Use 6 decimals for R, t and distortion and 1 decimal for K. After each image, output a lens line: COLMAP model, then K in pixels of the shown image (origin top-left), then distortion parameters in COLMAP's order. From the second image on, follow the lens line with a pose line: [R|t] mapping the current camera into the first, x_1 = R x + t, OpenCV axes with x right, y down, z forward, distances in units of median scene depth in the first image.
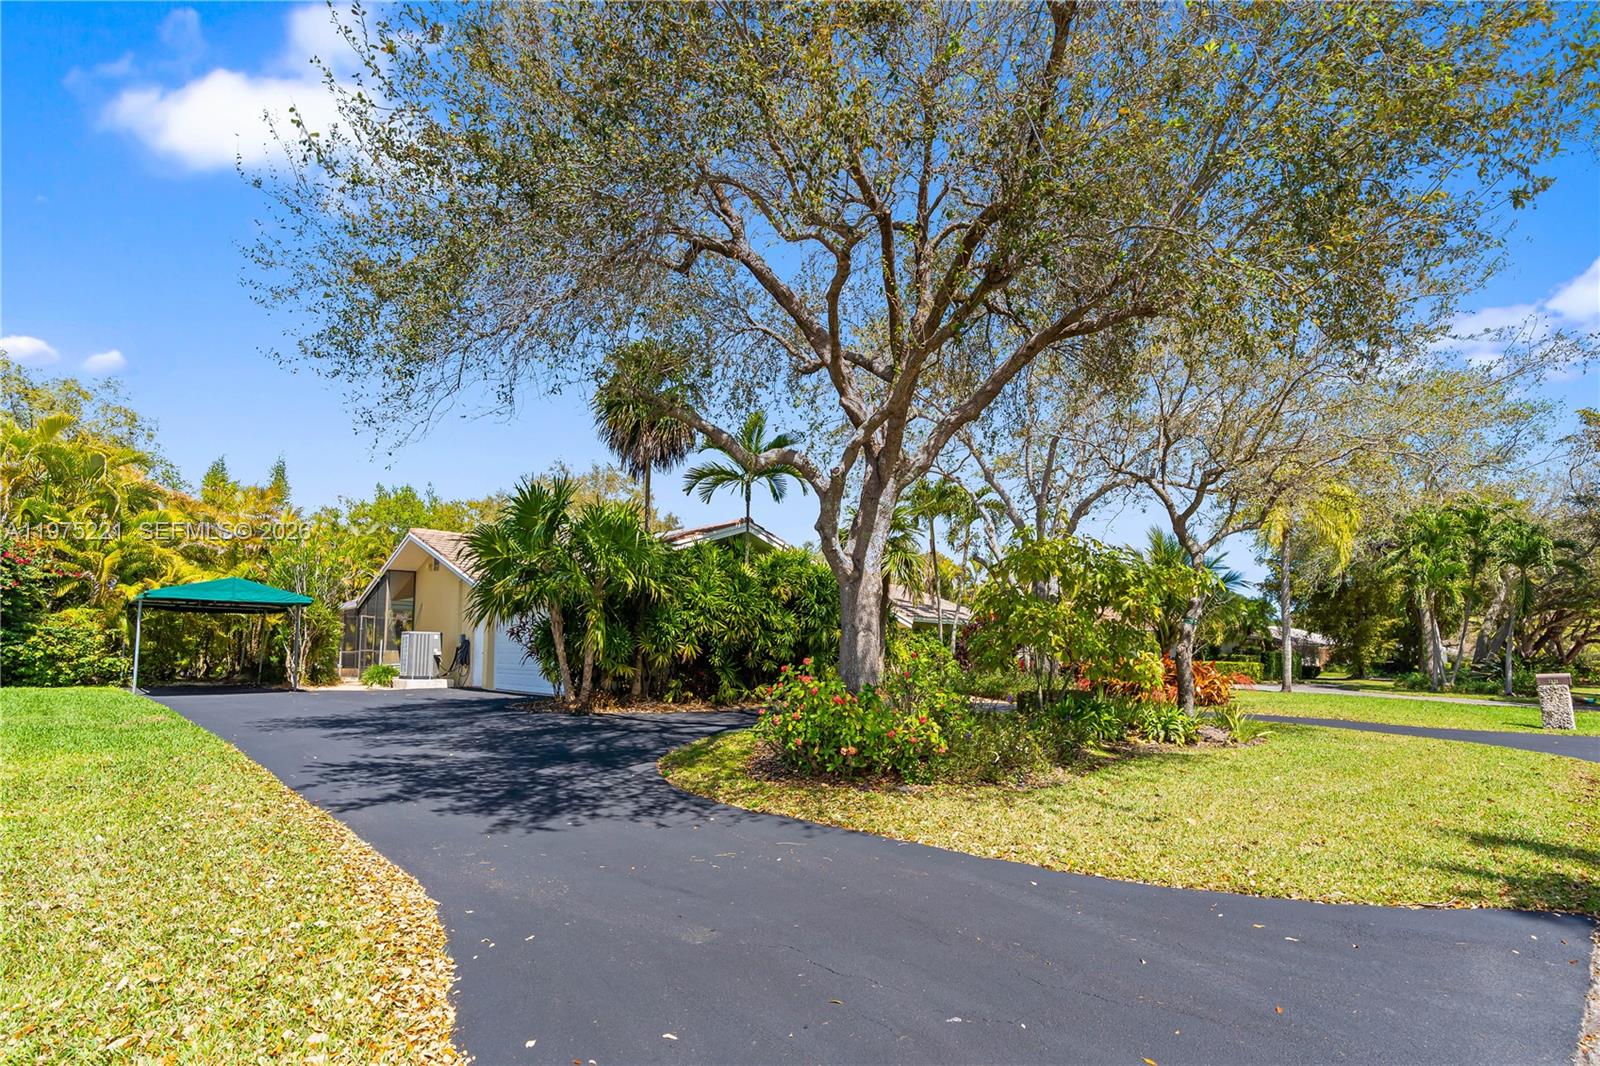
lens RADIAL K [[773.2, 0, 798.9], [0, 773.2, 570.4], [0, 0, 1]] dist [-0.010454, 0.000673]
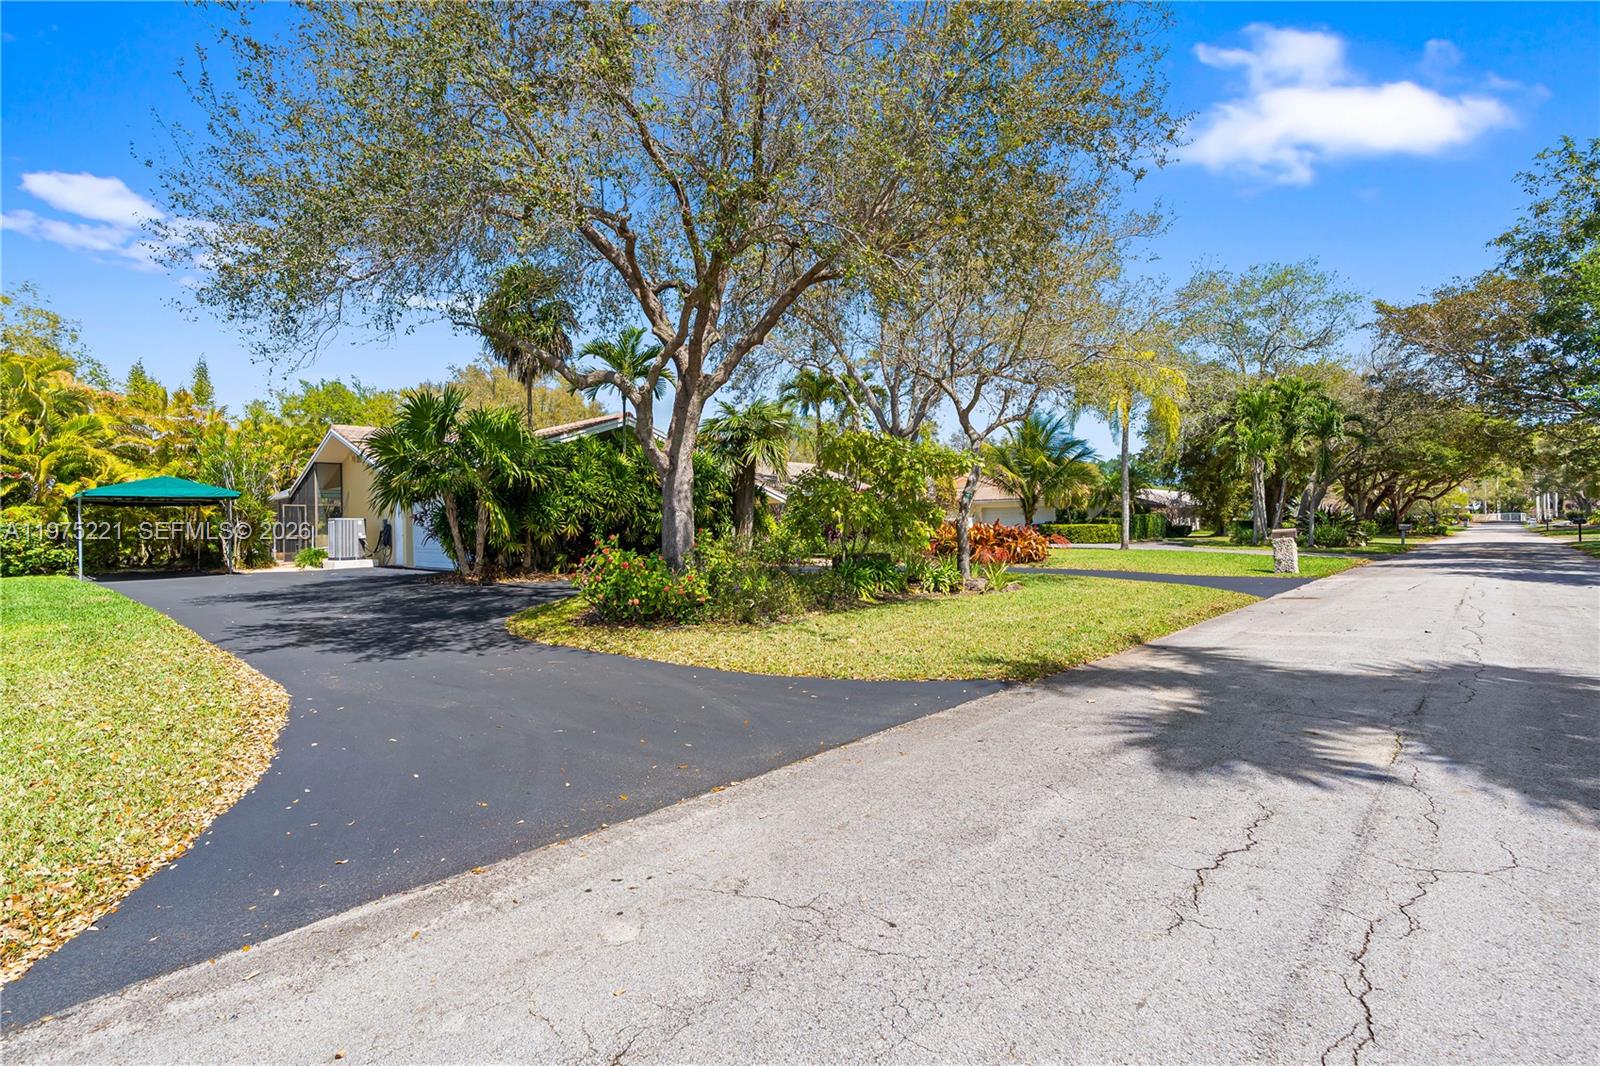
lens RADIAL K [[753.2, 0, 803.1], [0, 753.2, 505.4], [0, 0, 1]] dist [-0.006710, 0.000879]
pose [[0.997847, -0.025339, 0.060499, 0.130443], [0.020312, 0.996399, 0.082319, -0.018864], [-0.062367, -0.080912, 0.994768, -0.154978]]
